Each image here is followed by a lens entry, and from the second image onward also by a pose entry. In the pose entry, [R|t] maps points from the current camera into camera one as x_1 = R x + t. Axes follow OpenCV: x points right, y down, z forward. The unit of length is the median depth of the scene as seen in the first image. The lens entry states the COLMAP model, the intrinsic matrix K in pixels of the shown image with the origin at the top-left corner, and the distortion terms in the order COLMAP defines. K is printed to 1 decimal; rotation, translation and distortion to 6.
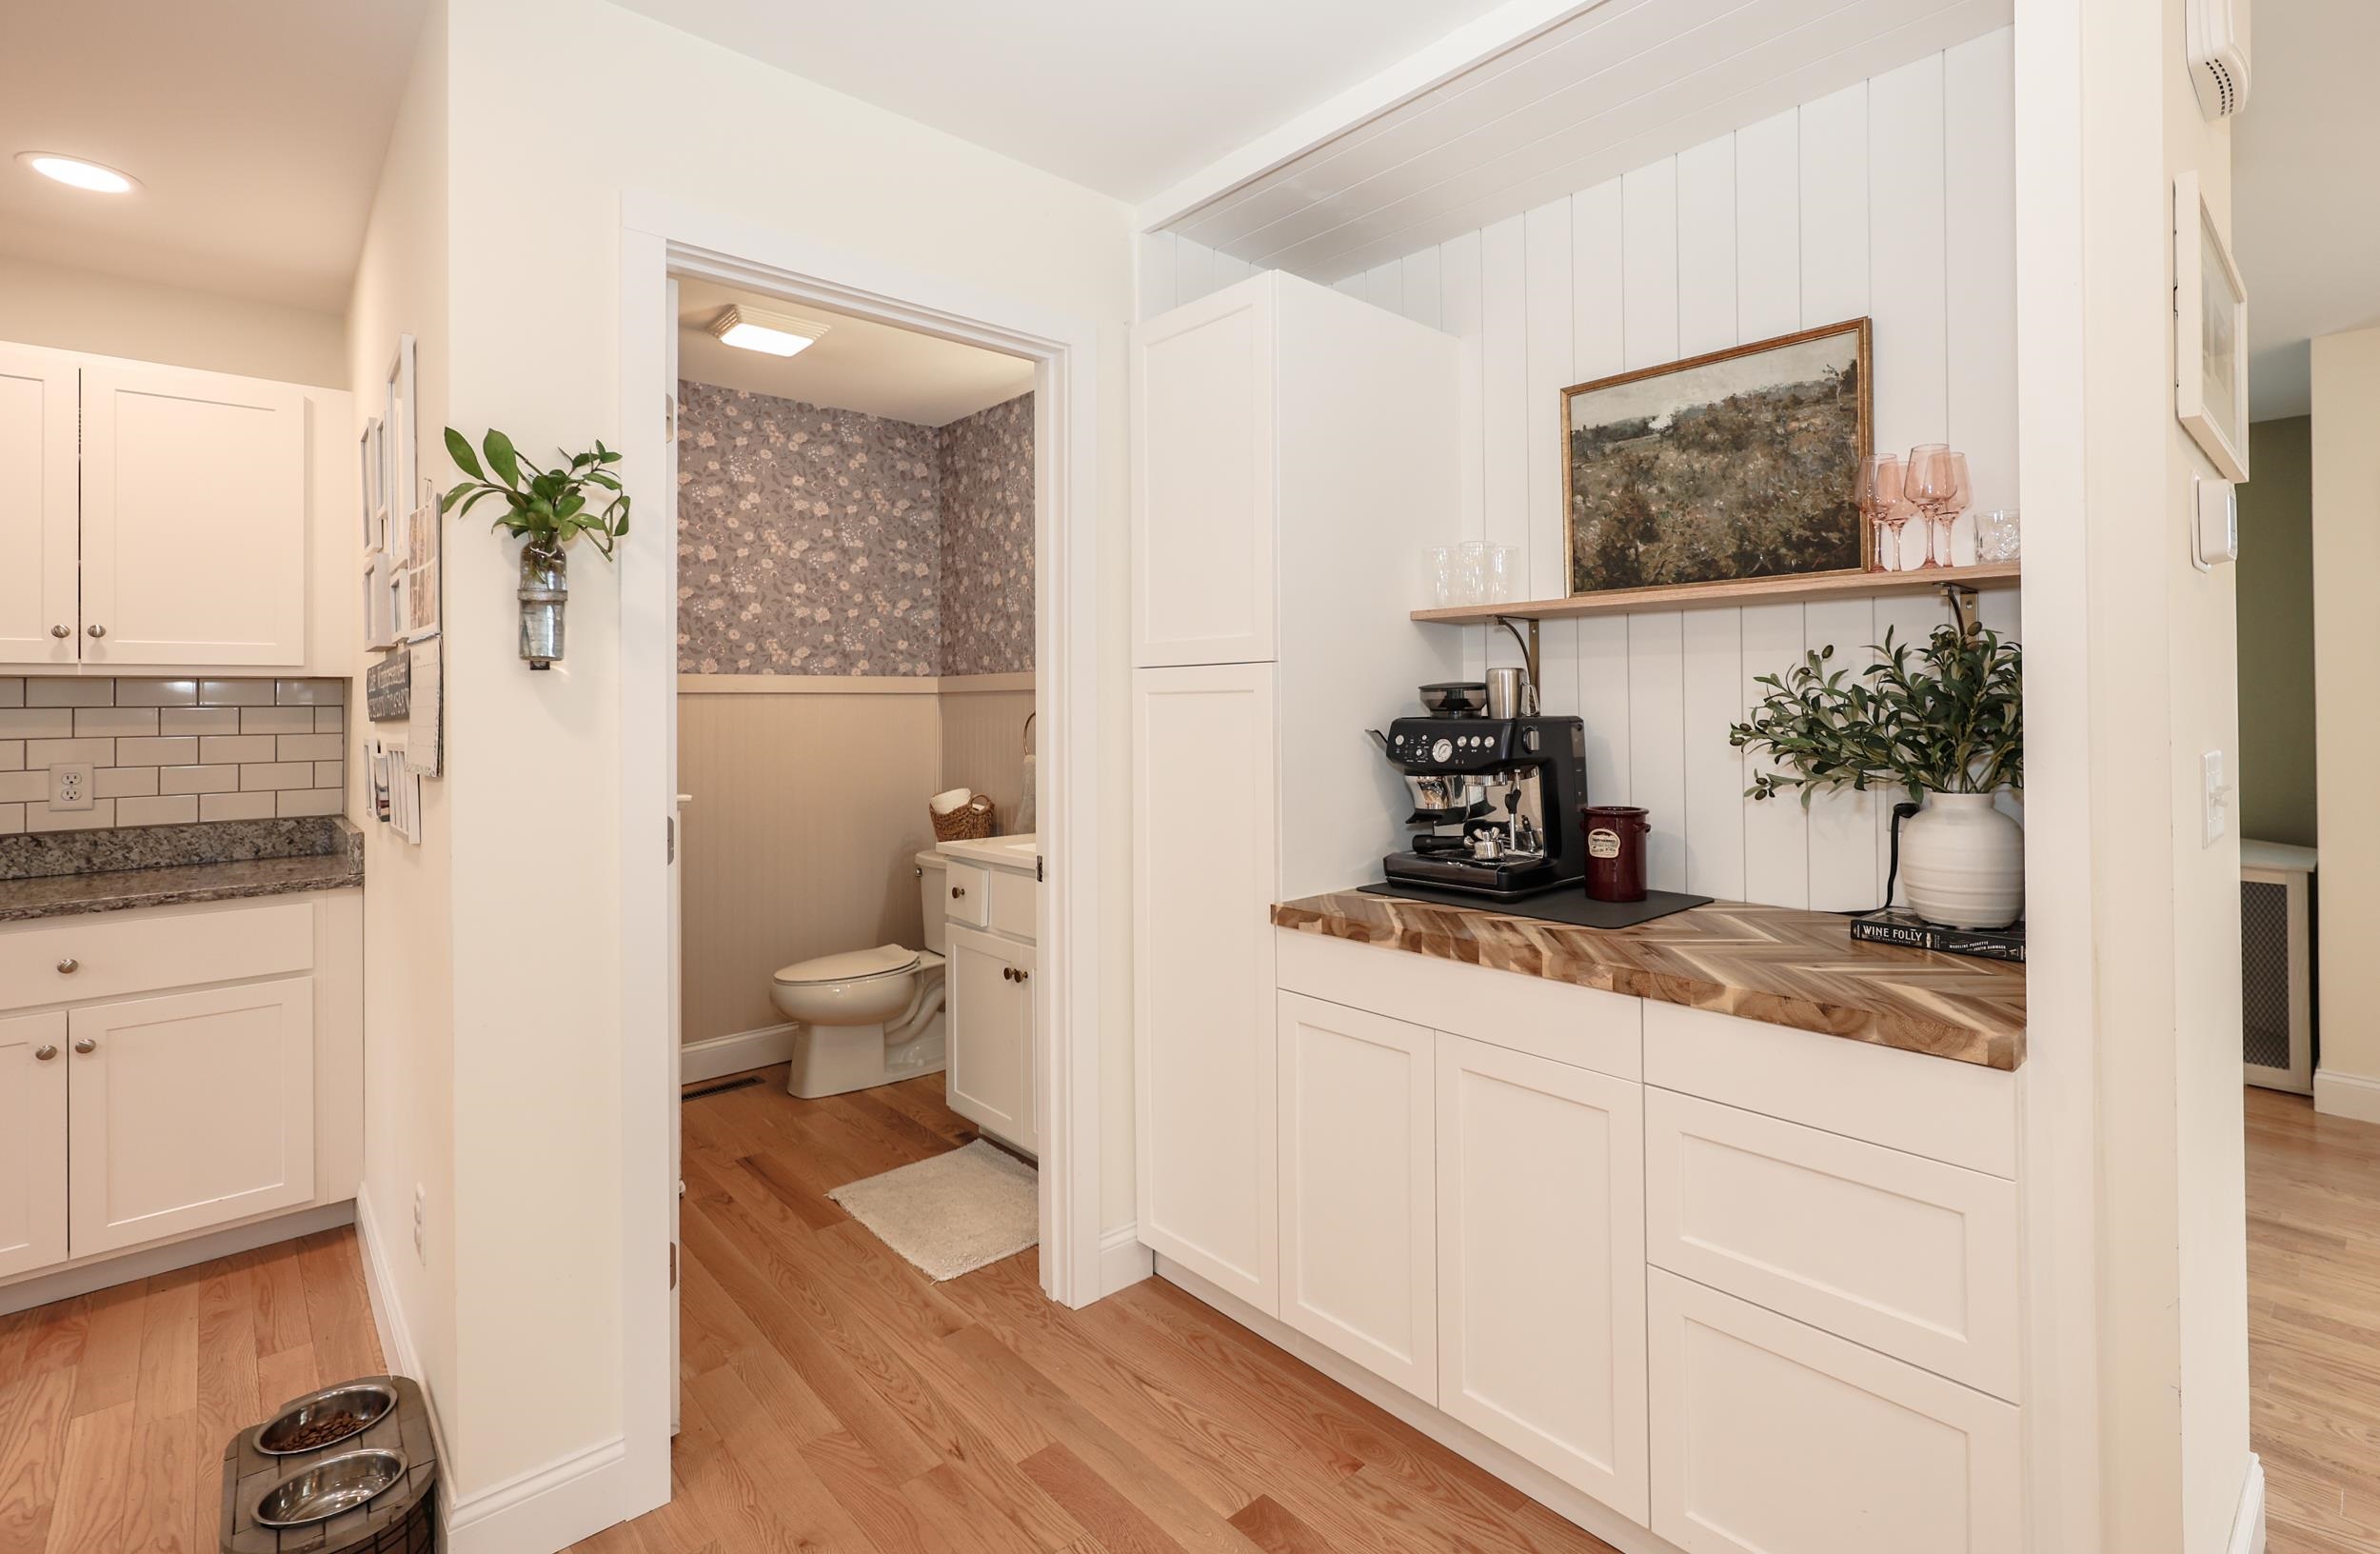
lens RADIAL K [[1110.1, 0, 1288.2], [0, 1110.1, 694.0], [0, 0, 1]] dist [-0.000971, -0.000243]
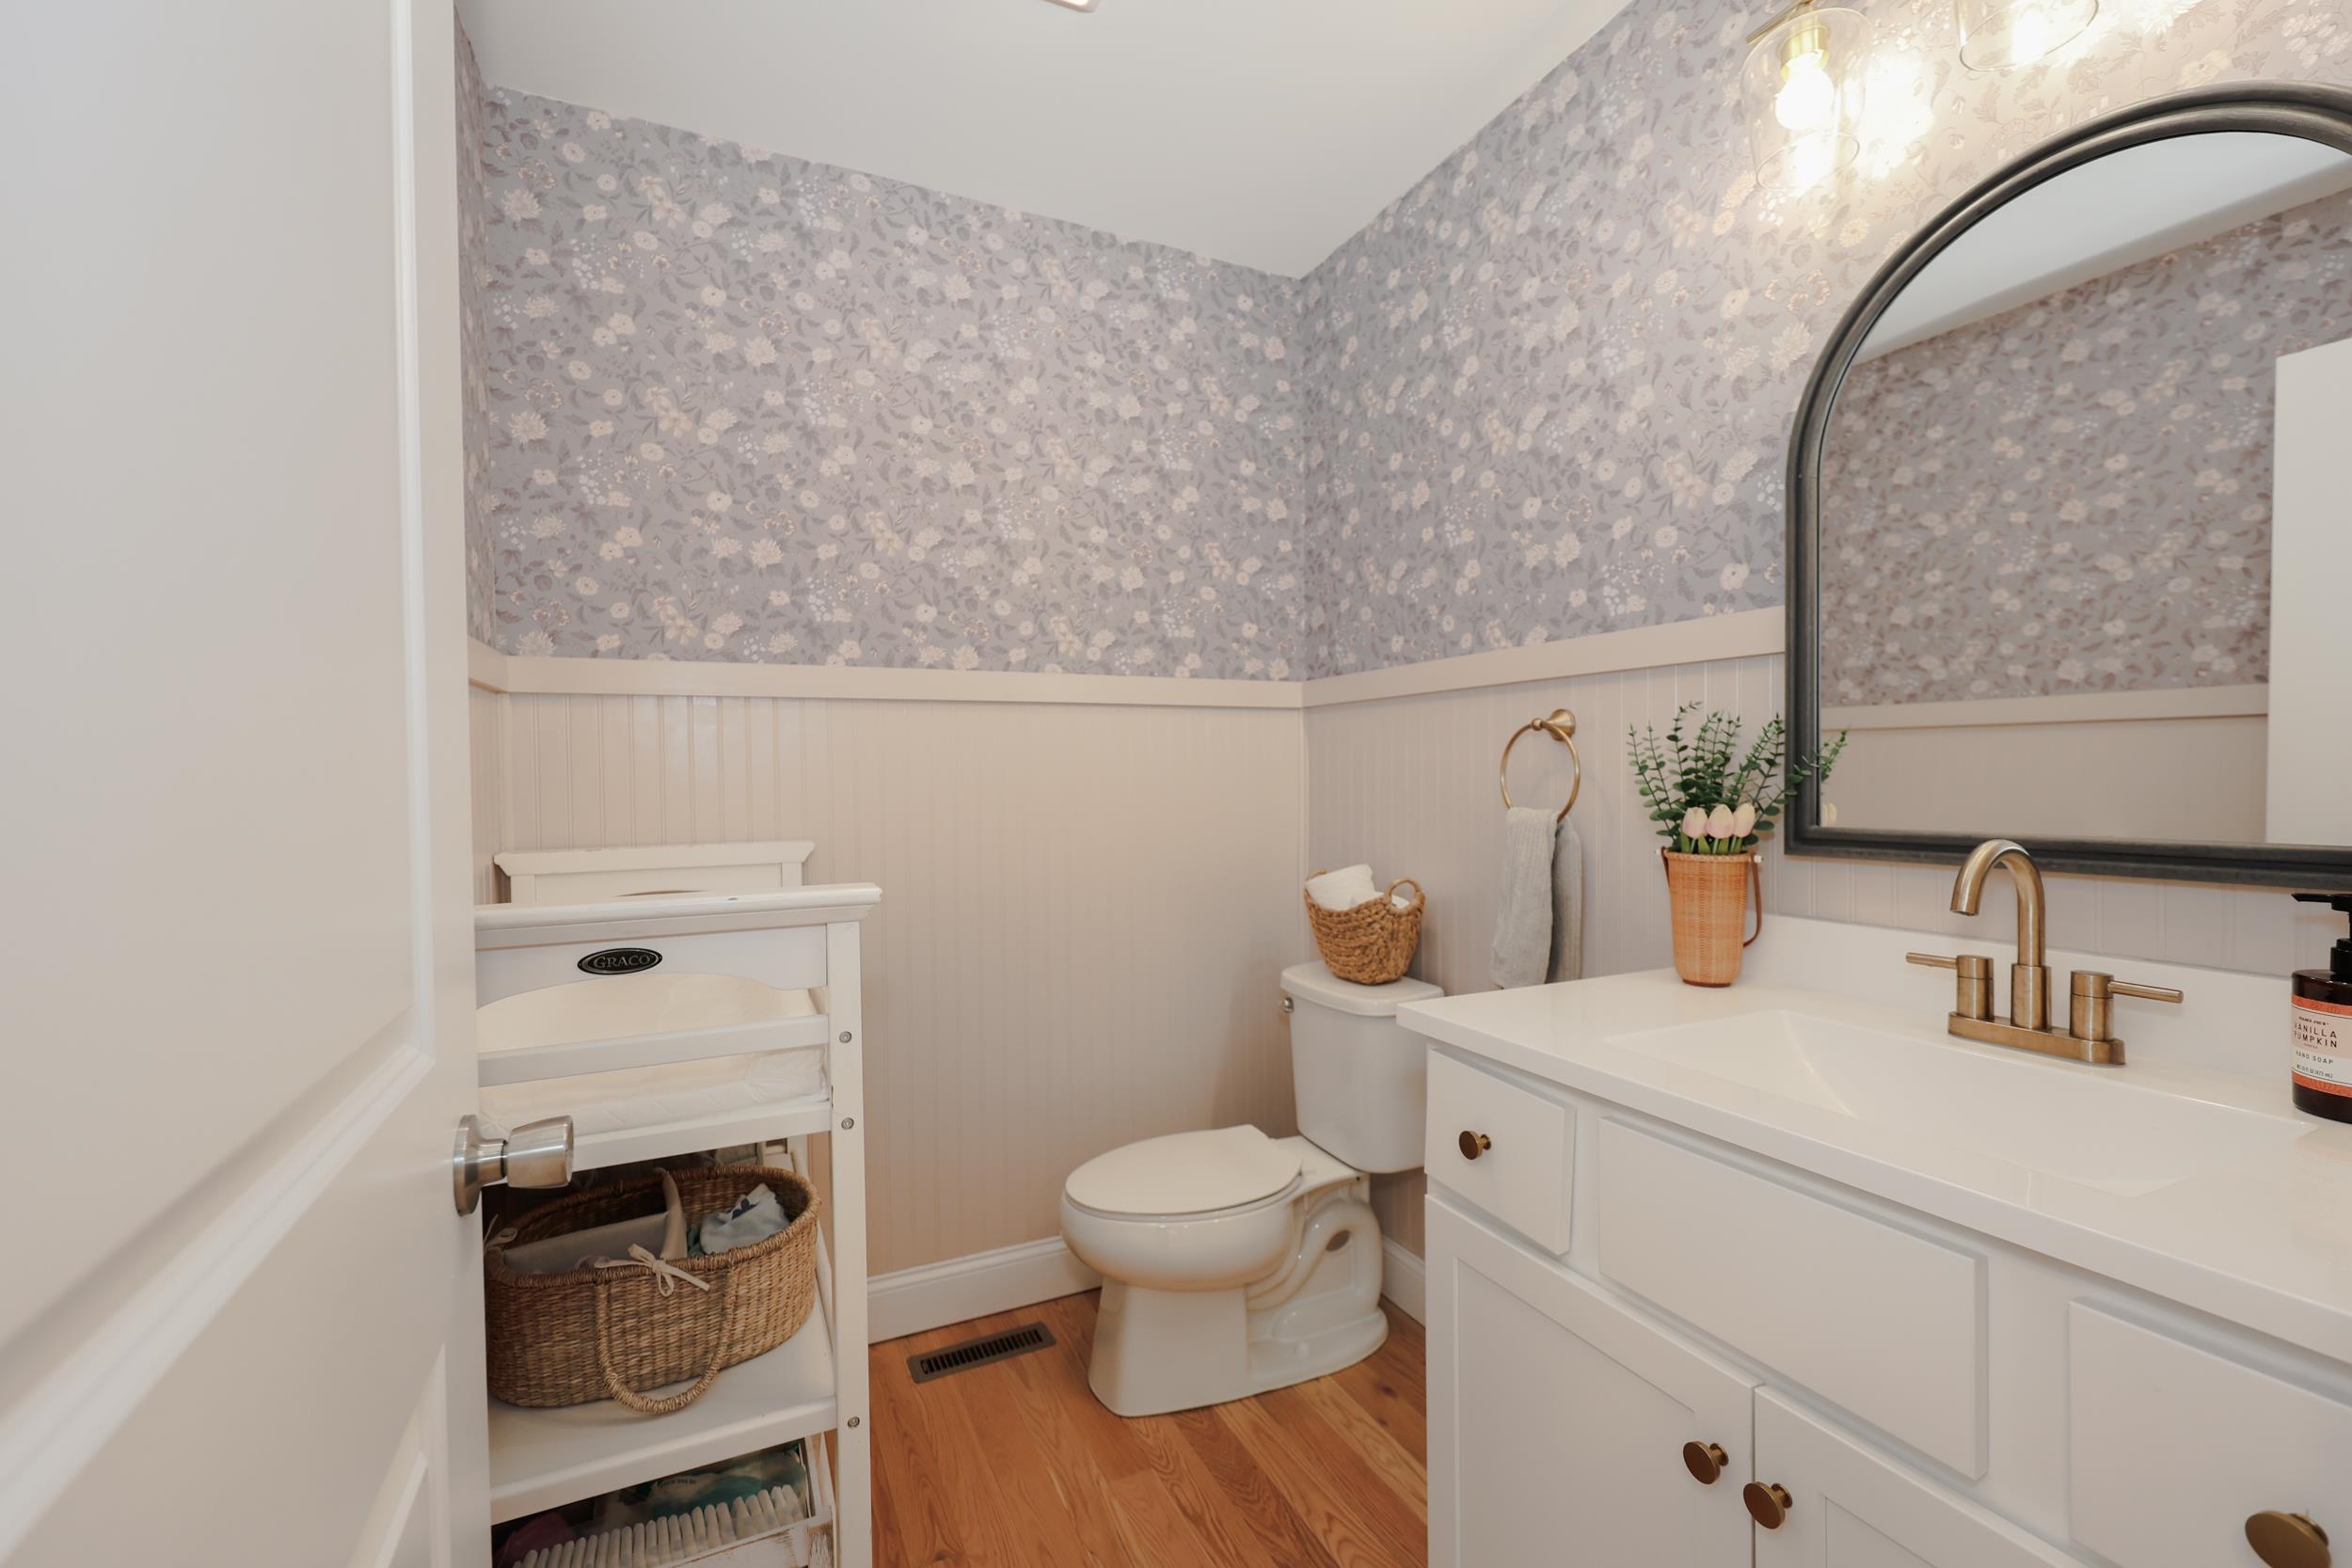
lens RADIAL K [[962.5, 0, 1182.3], [0, 962.5, 792.9], [0, 0, 1]] dist [0.005473, -0.002383]
pose [[0.946107, 0.007208, -0.323773, -0.321783], [0.005025, 0.999305, 0.036930, 0.042795], [0.323814, -0.036567, 0.945414, 0.730910]]
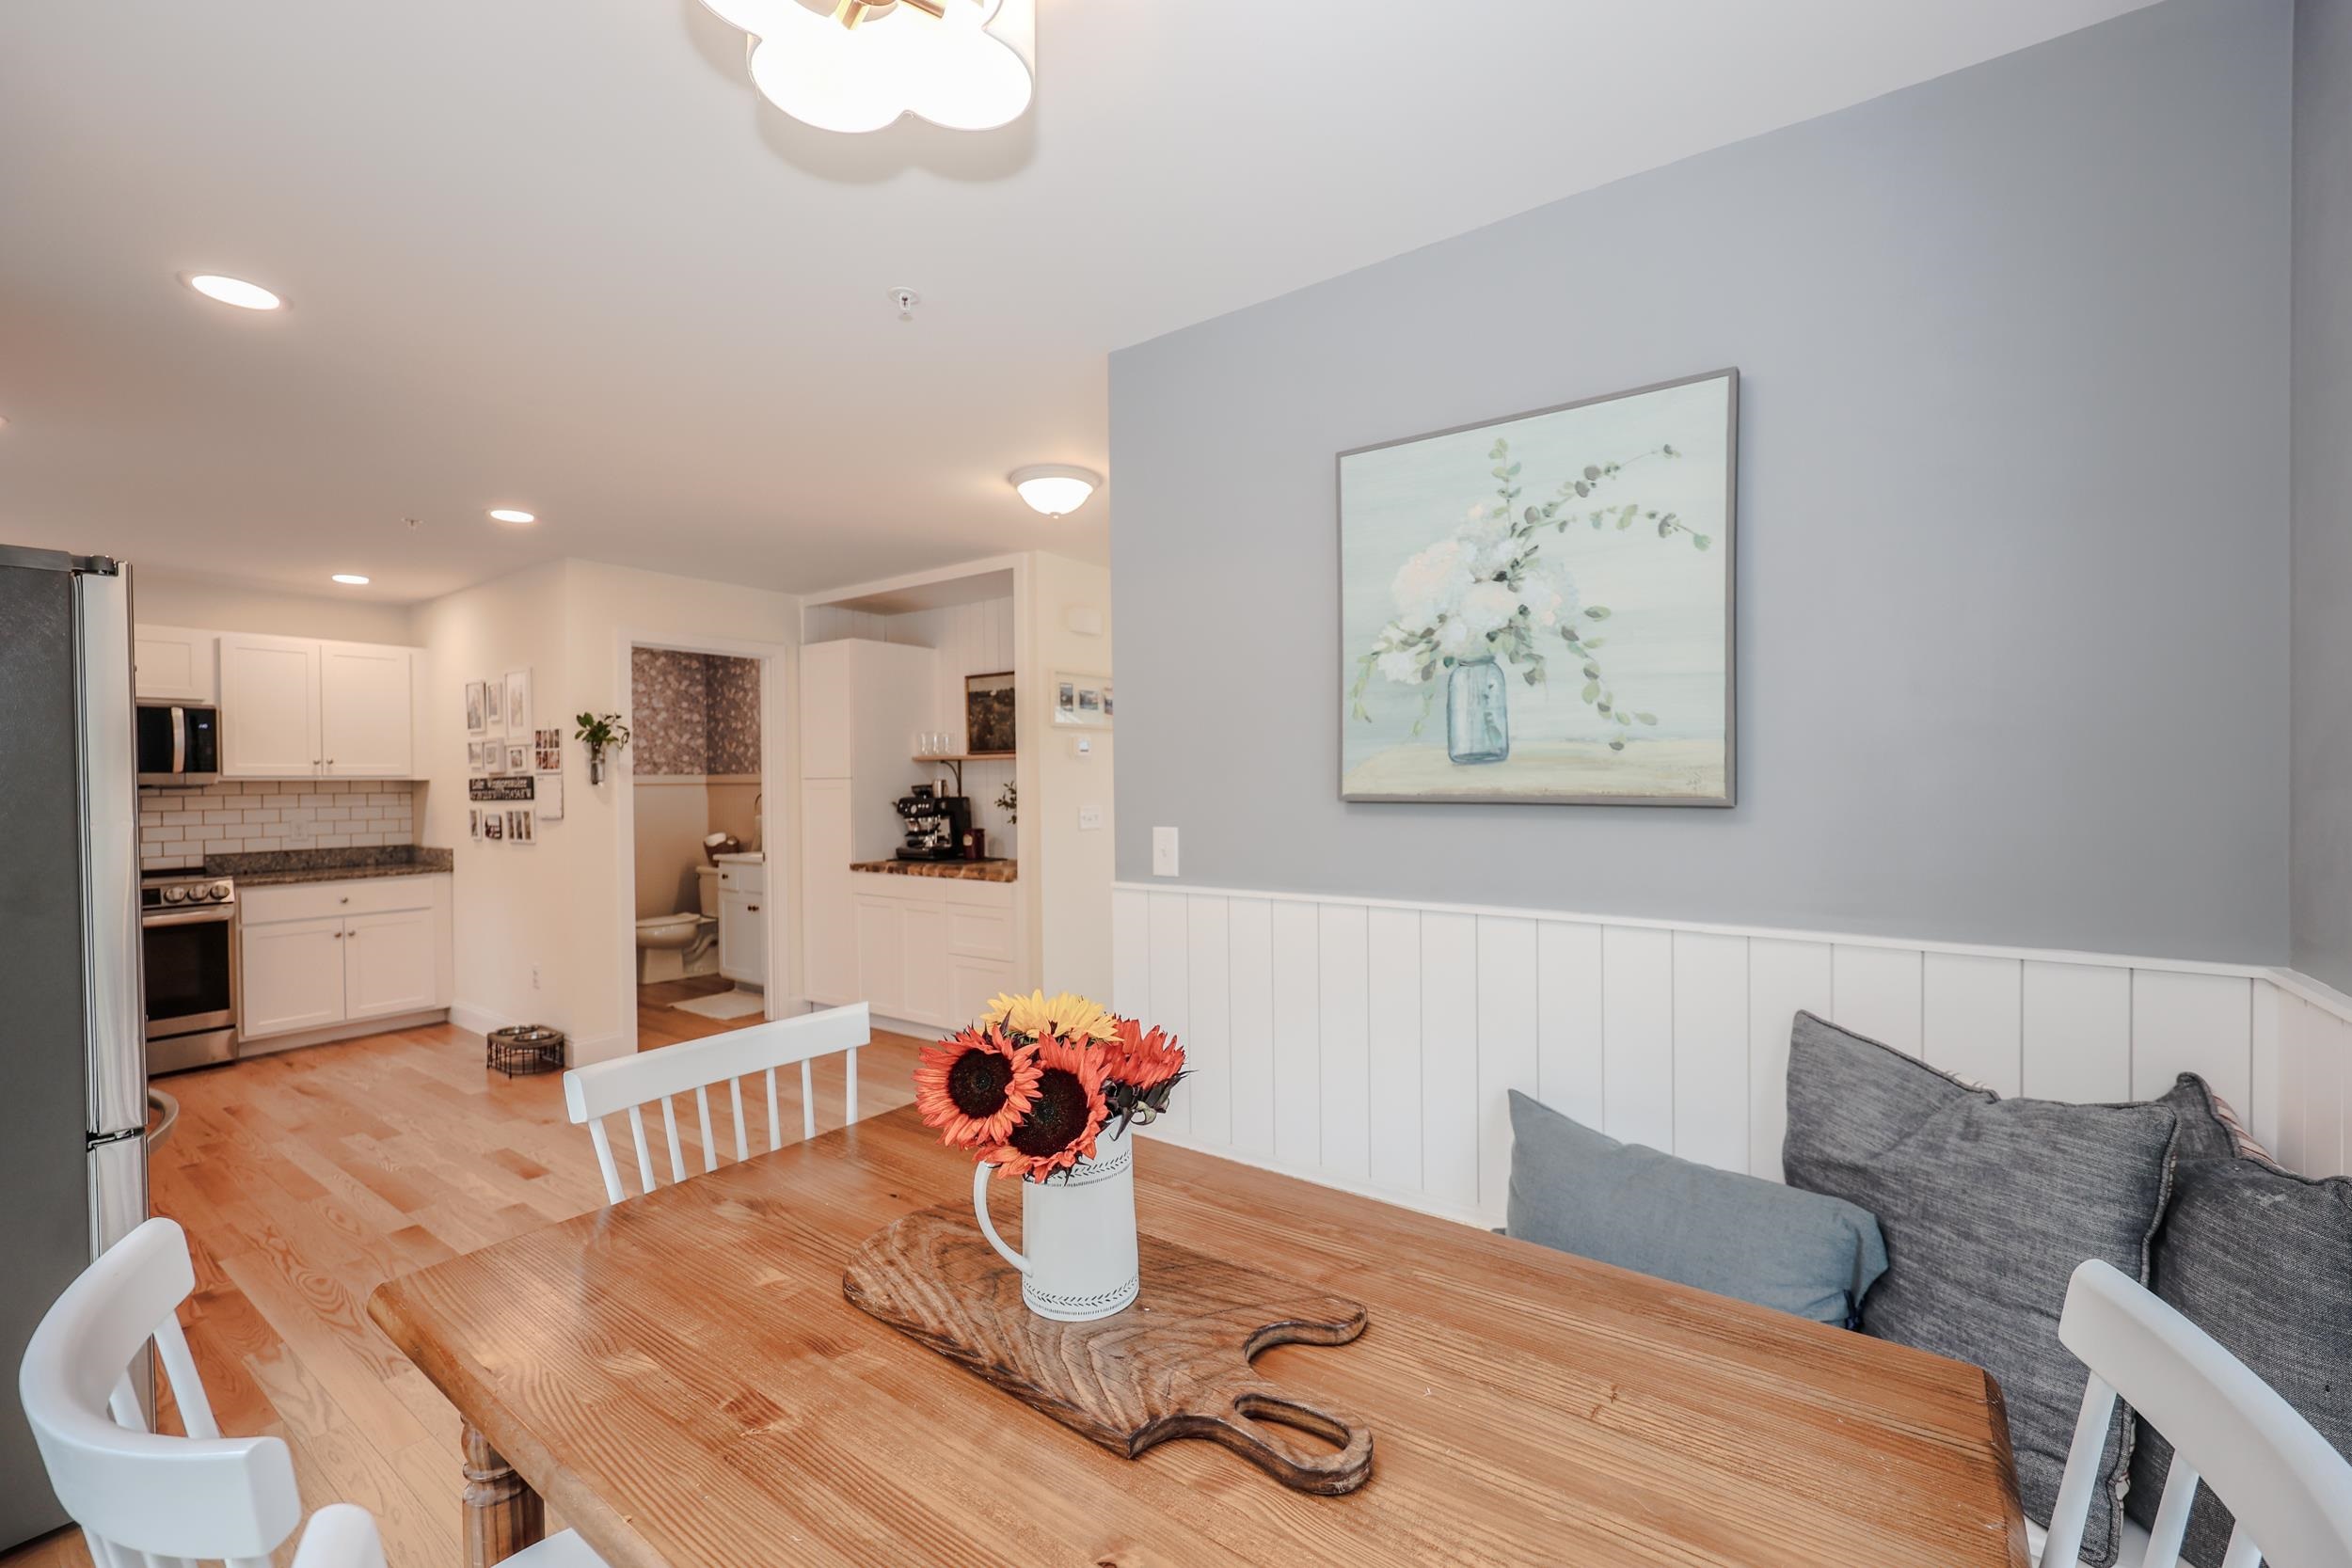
lens RADIAL K [[962.5, 0, 1176.6], [0, 962.5, 780.7], [0, 0, 1]] dist [0.005473, -0.002383]
pose [[0.982659, -0.001262, 0.185417, 0.262882], [-0.000675, 0.999946, 0.010384, -0.036440], [-0.185420, -0.010329, 0.982605, -1.193444]]
